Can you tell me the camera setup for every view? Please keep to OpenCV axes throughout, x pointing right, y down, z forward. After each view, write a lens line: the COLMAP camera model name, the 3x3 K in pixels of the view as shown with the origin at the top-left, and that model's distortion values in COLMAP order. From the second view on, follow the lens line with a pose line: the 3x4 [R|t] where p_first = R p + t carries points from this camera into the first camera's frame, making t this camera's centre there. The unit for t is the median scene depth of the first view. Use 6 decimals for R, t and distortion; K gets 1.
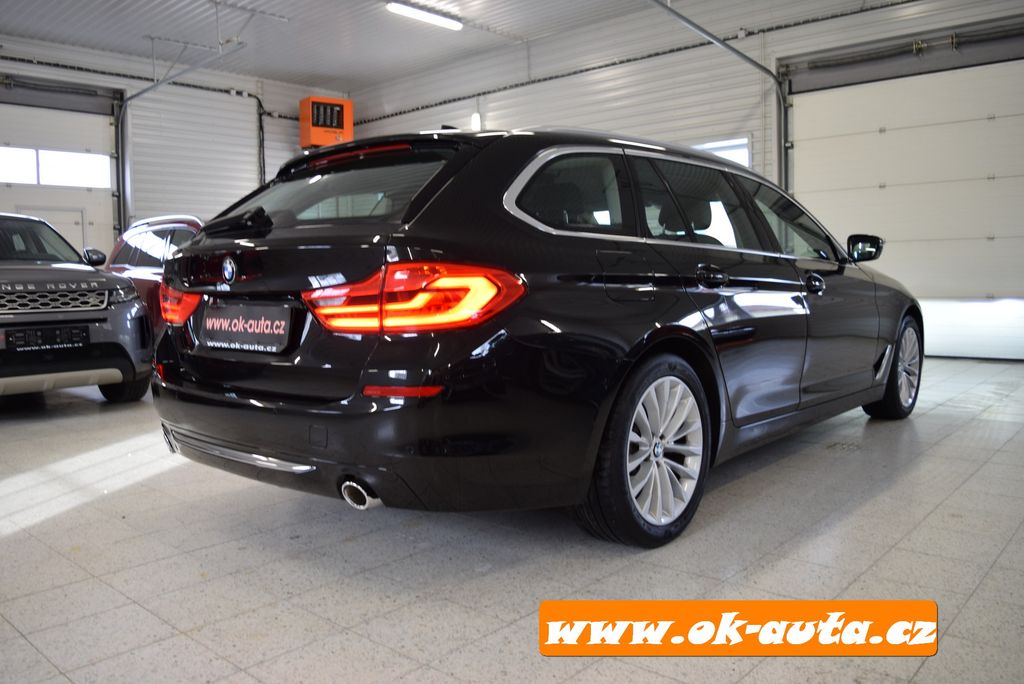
lens RADIAL K [[803.3, 0, 512.0], [0, 803.3, 342.0], [0, 0, 1]] dist [-0.088429, 0.011651]
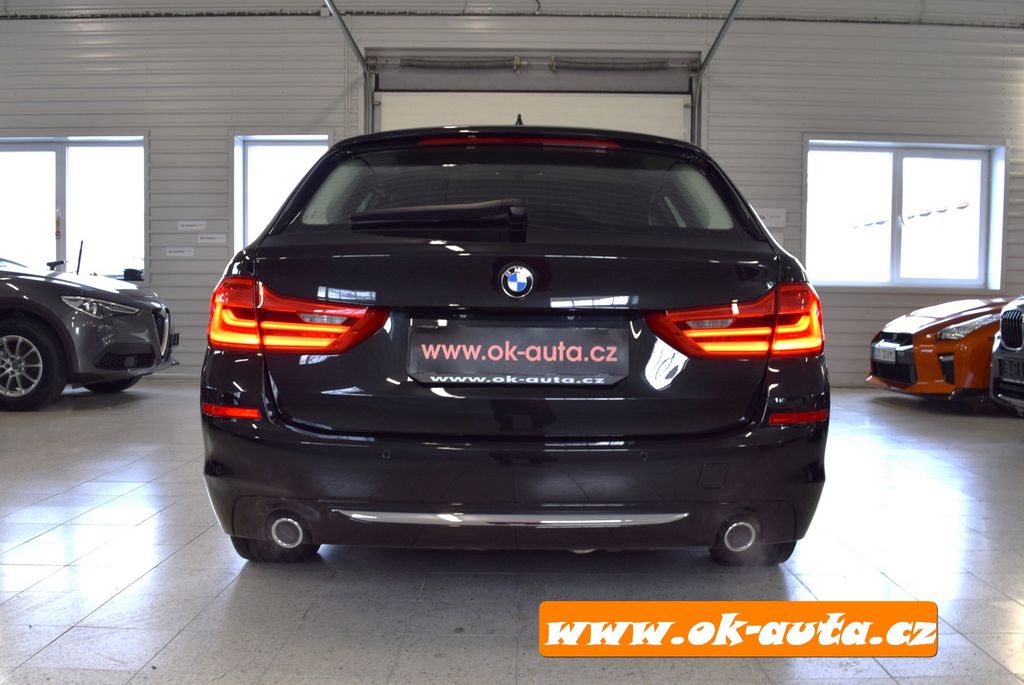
lens RADIAL K [[981.5, 0, 527.5], [0, 981.5, 367.1], [0, 0, 1]] dist [-0.085965, 0.010603]
pose [[0.744085, -0.022991, 0.667689, -0.843389], [0.027890, 0.999605, 0.003340, -0.008634], [-0.667502, 0.016137, 0.744433, 0.251776]]
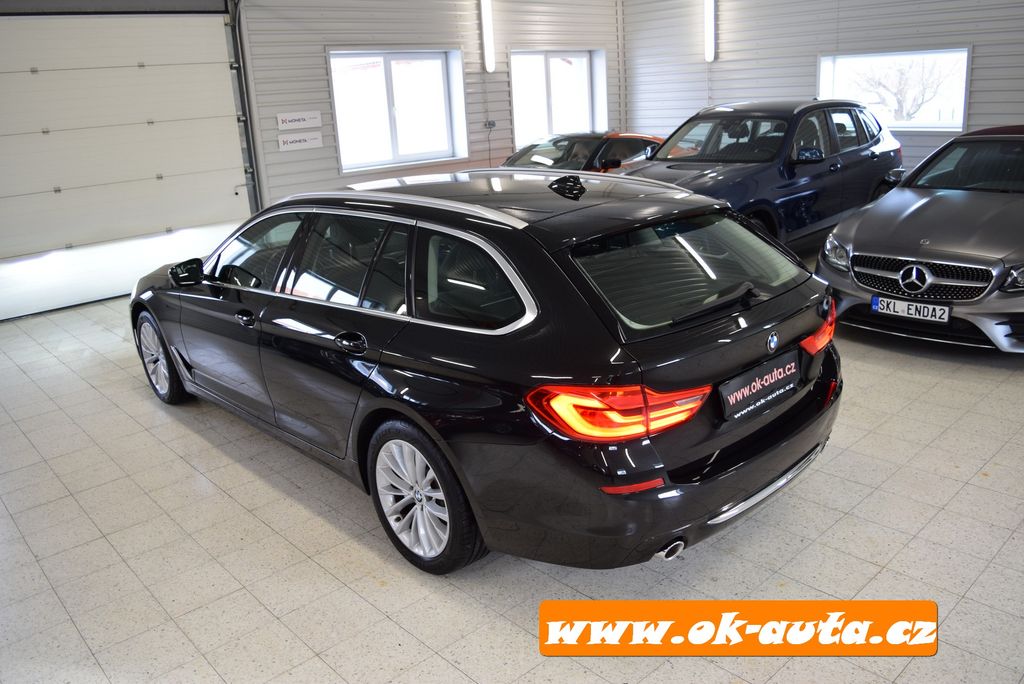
lens RADIAL K [[803.3, 0, 512.0], [0, 803.3, 342.0], [0, 0, 1]] dist [-0.088429, 0.011651]
pose [[0.101030, -0.280316, 0.954576, -1.305087], [0.134429, 0.954533, 0.266075, -0.389834], [-0.985759, 0.101442, 0.134119, 1.051414]]
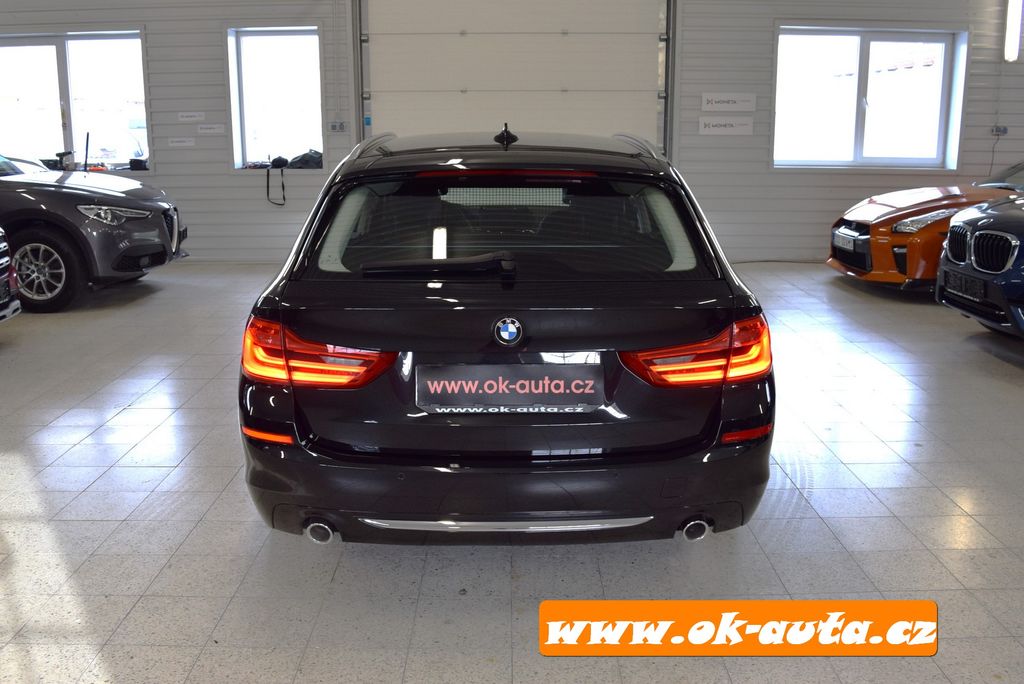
lens RADIAL K [[932.0, 0, 512.0], [0, 932.0, 342.0], [0, 0, 1]] dist [-0.087447, 0.012072]
pose [[0.742390, -0.136732, 0.655867, -0.894375], [0.040295, 0.986293, 0.160006, -0.209846], [-0.668755, -0.092358, 0.737724, 0.194372]]
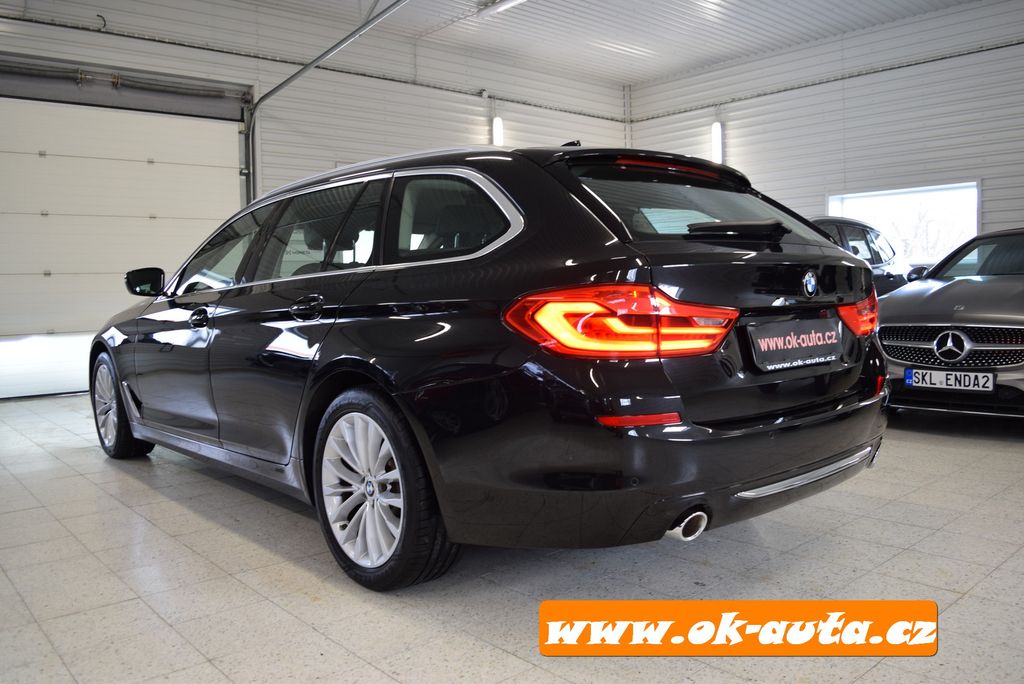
lens RADIAL K [[803.3, 0, 512.0], [0, 803.3, 342.0], [0, 0, 1]] dist [-0.088429, 0.011651]
pose [[0.115918, -0.046261, 0.992181, -1.166864], [0.097315, 0.994638, 0.035006, -0.076230], [-0.988480, 0.092496, 0.119799, 1.074193]]
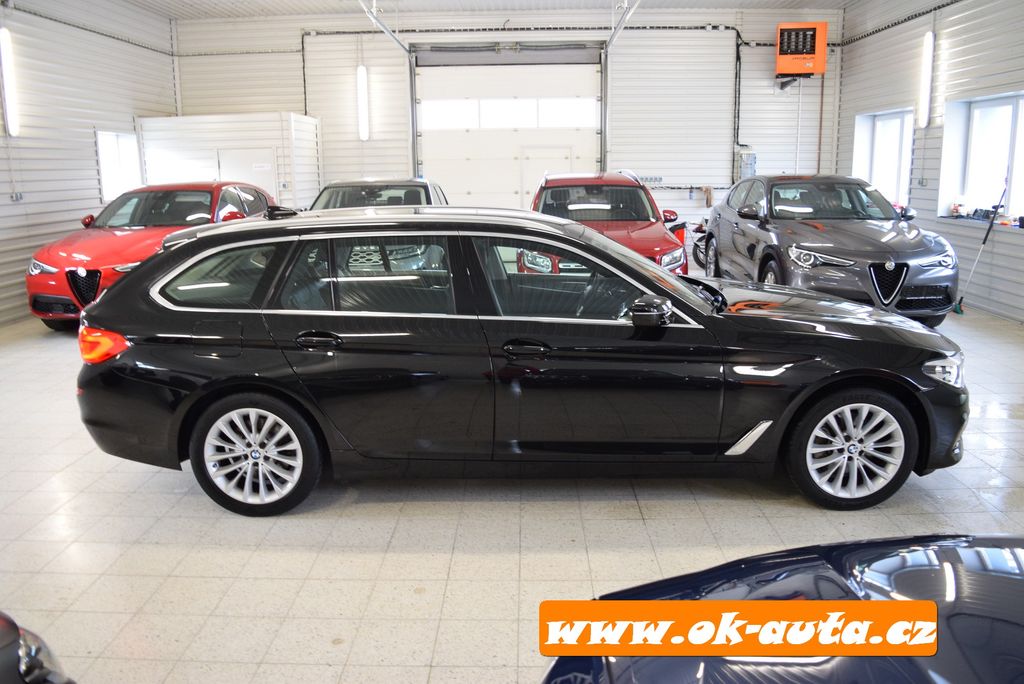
lens RADIAL K [[803.3, 0, 512.0], [0, 803.3, 342.0], [0, 0, 1]] dist [-0.088429, 0.011651]
pose [[0.654698, 0.170539, -0.736401, 1.483008], [-0.059218, 0.982795, 0.174952, -0.341282], [0.753567, -0.070932, 0.653533, 0.398926]]
